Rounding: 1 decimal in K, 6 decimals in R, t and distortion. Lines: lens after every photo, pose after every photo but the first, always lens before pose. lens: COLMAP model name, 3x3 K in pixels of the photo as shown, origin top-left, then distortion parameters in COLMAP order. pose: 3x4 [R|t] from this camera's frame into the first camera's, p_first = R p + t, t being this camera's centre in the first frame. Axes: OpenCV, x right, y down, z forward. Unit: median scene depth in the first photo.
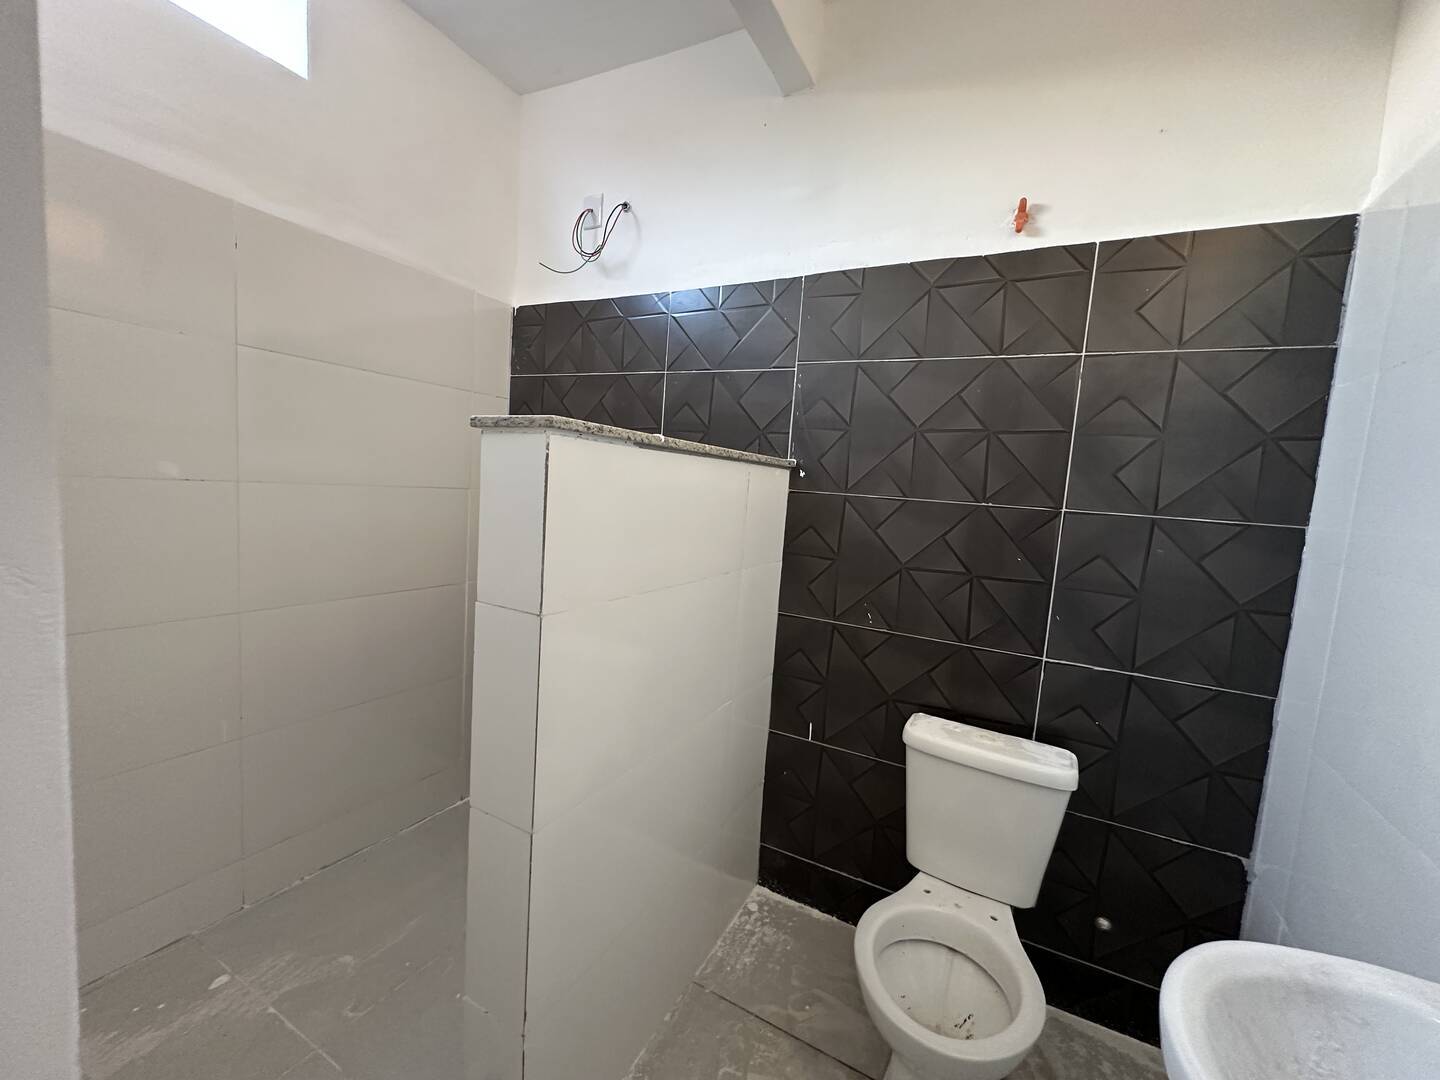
lens RADIAL K [[574.9, 0, 720.7], [0, 574.9, 538.1], [0, 0, 1]] dist [-0.001904, 0.000547]
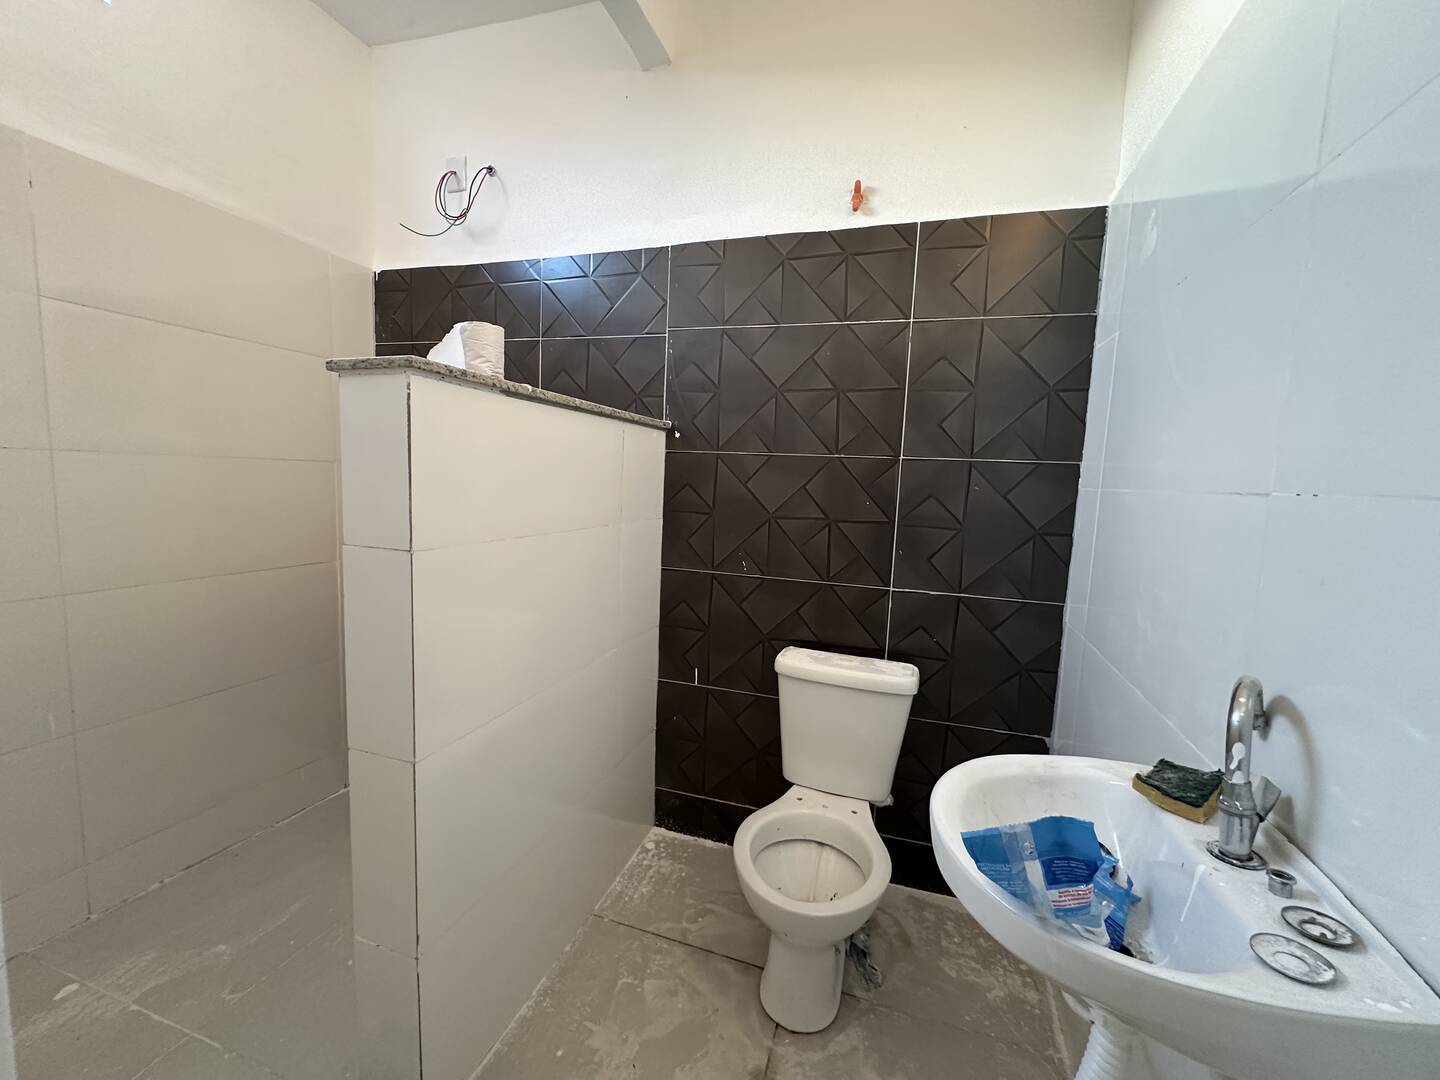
lens RADIAL K [[574.9, 0, 720.3], [0, 574.9, 537.7], [0, 0, 1]] dist [-0.001904, 0.000547]
pose [[0.984831, -0.046433, 0.167187, 0.040257], [0.043239, 0.998807, 0.022696, 0.068306], [-0.168041, -0.015122, 0.985664, -0.072963]]
